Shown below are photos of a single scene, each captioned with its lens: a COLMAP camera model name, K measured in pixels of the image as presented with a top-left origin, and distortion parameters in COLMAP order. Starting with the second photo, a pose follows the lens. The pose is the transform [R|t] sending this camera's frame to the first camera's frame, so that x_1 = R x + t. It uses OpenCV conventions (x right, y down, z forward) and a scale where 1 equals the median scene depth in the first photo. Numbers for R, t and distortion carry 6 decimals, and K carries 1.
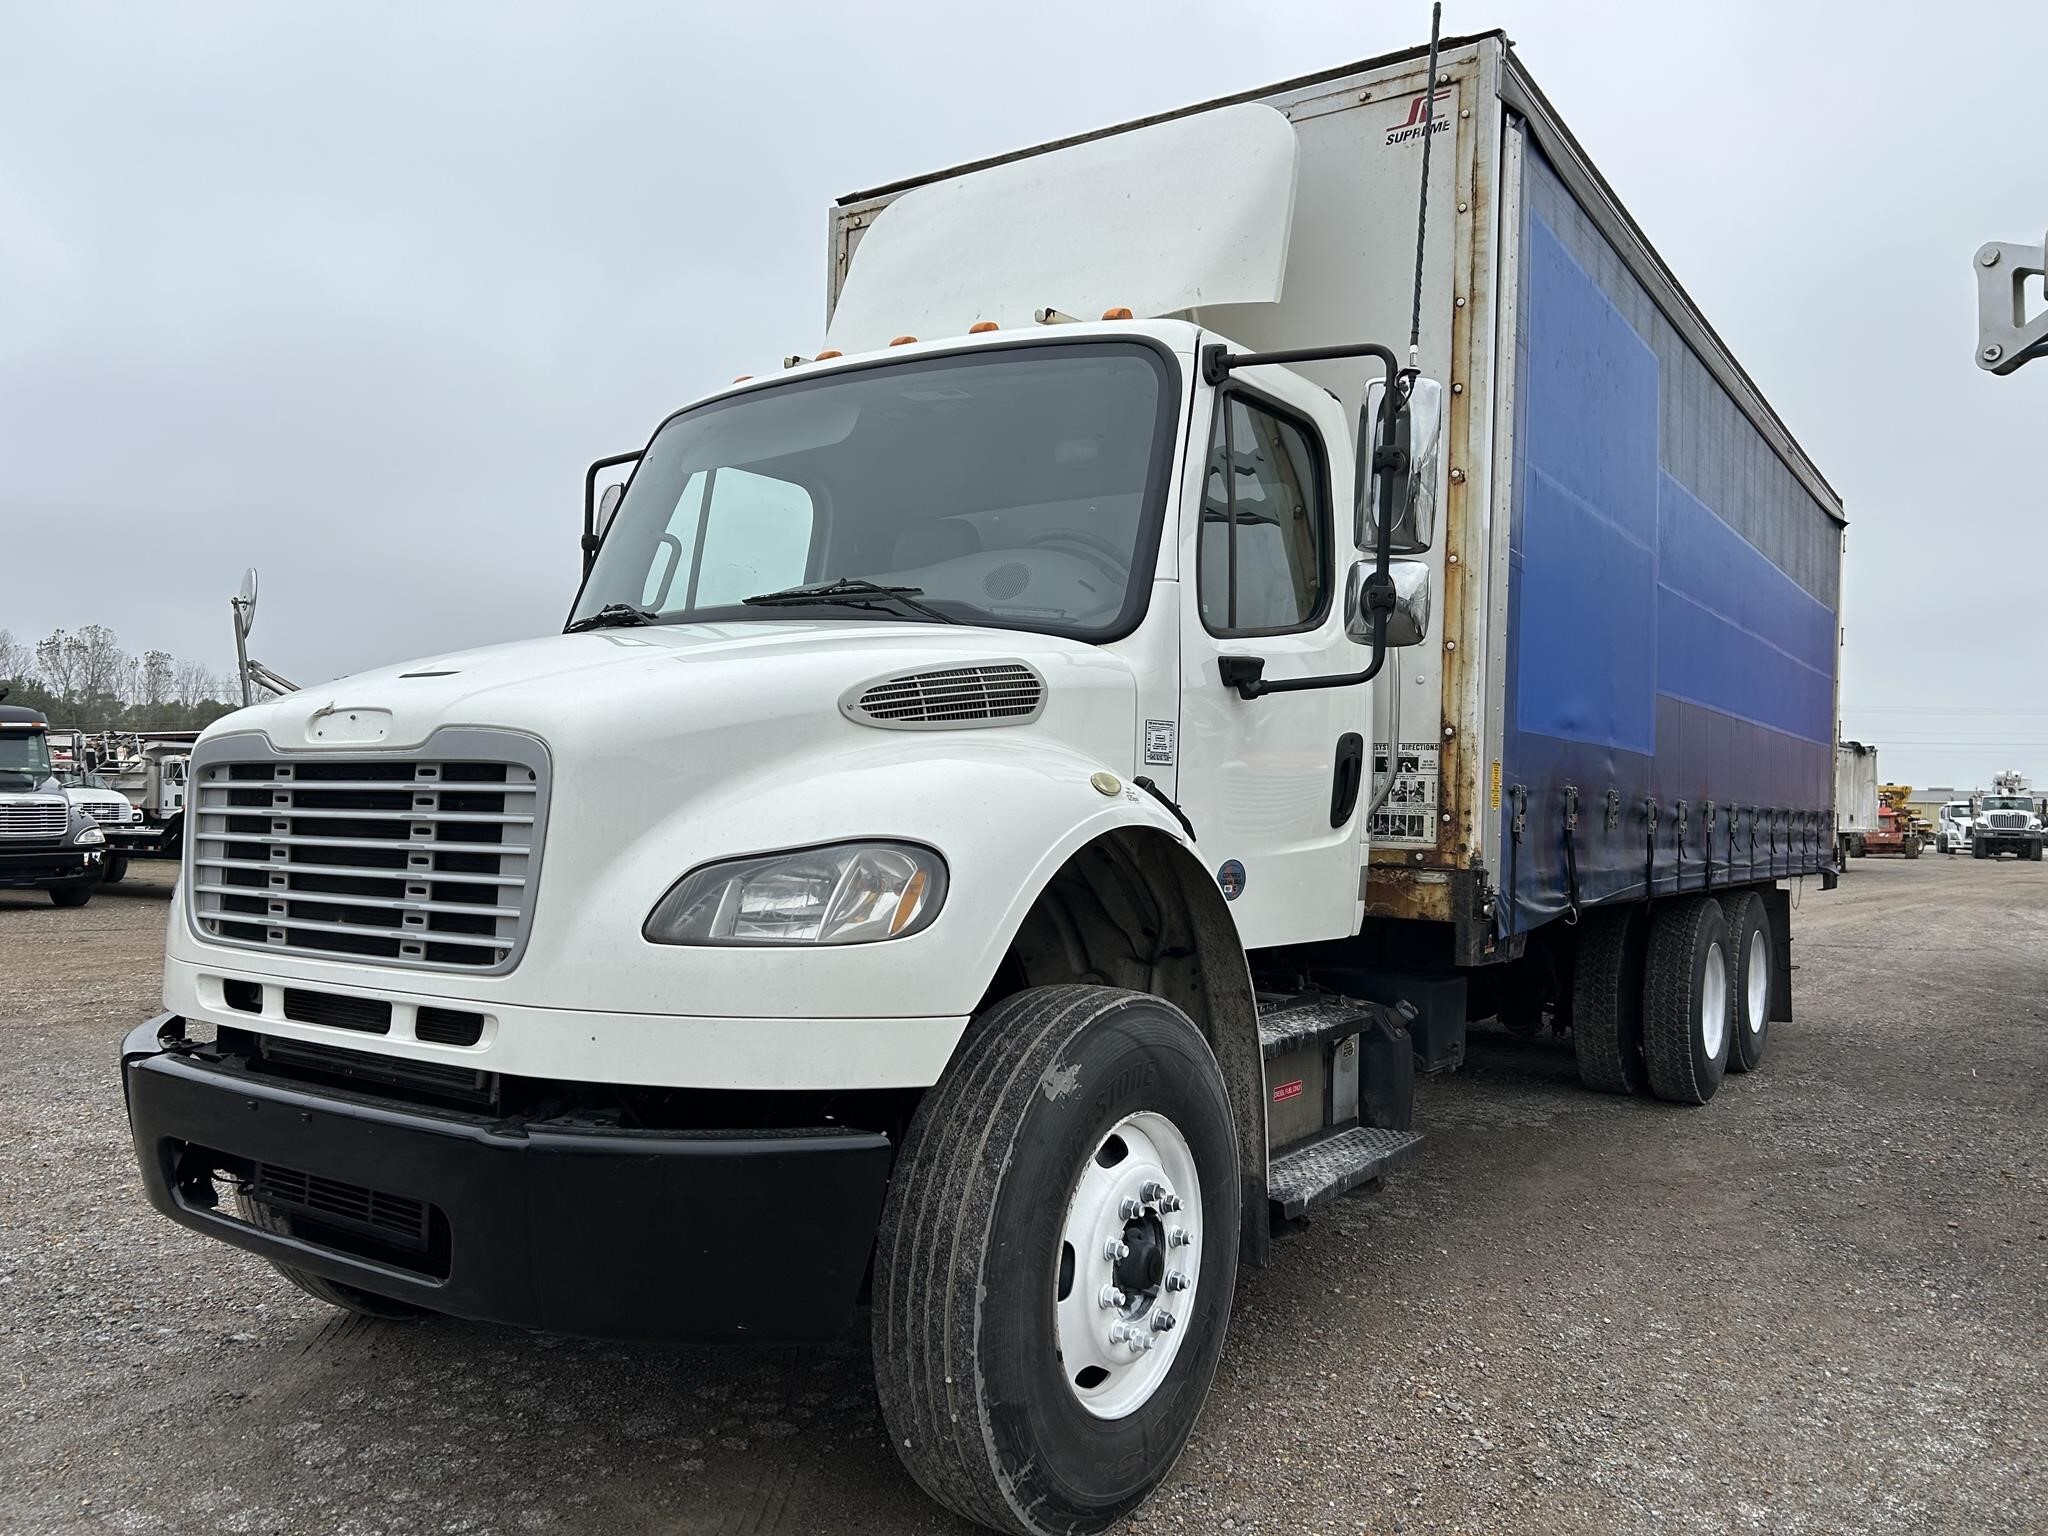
lens RADIAL K [[1634.1, 0, 1027.0], [0, 1634.1, 815.4], [0, 0, 1]] dist [0.019430, -0.006674]
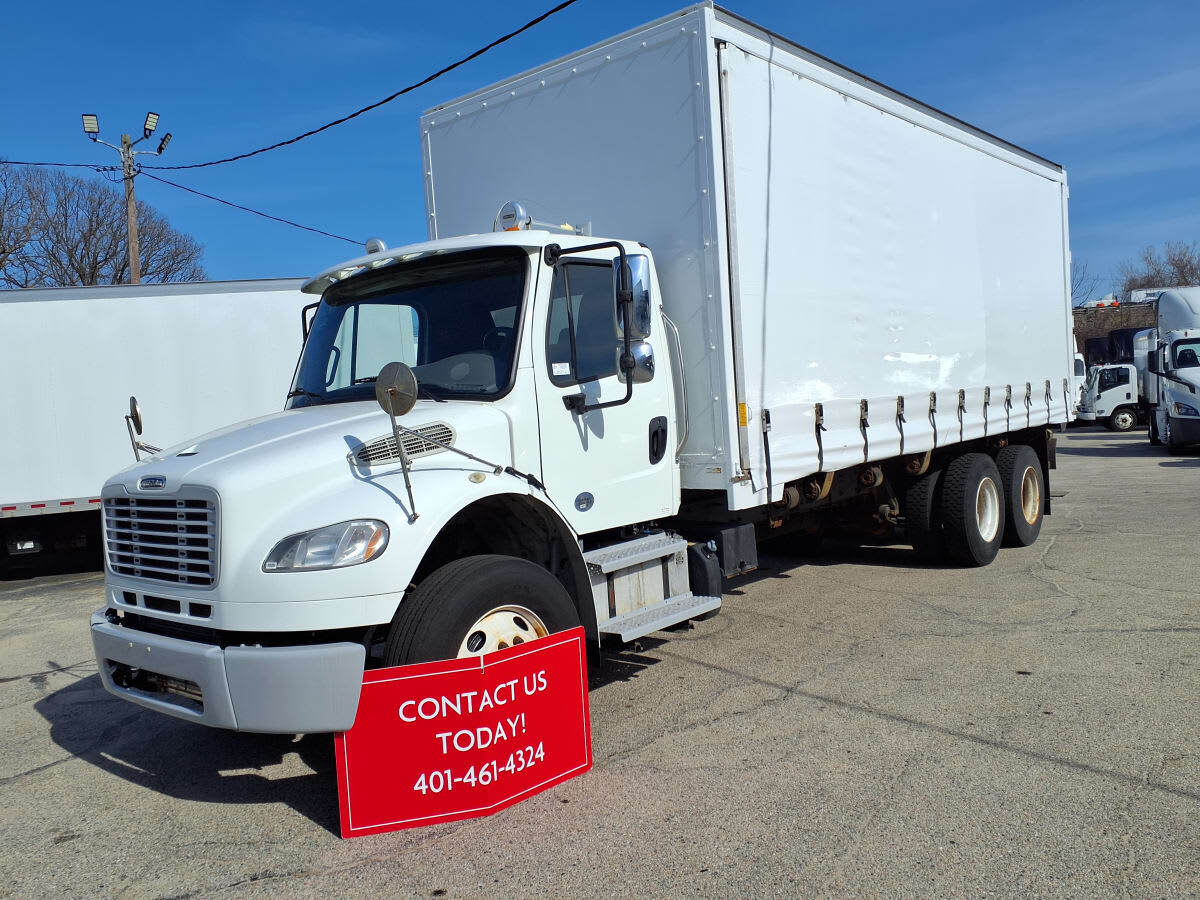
lens RADIAL K [[984.3, 0, 580.1], [0, 984.3, 464.6], [0, 0, 1]] dist [-0.045240, -0.000859]
pose [[0.989346, -0.093706, -0.111419, 0.313684], [0.099764, 0.993750, 0.050087, -0.082181], [0.106029, -0.060669, 0.992511, -0.278697]]
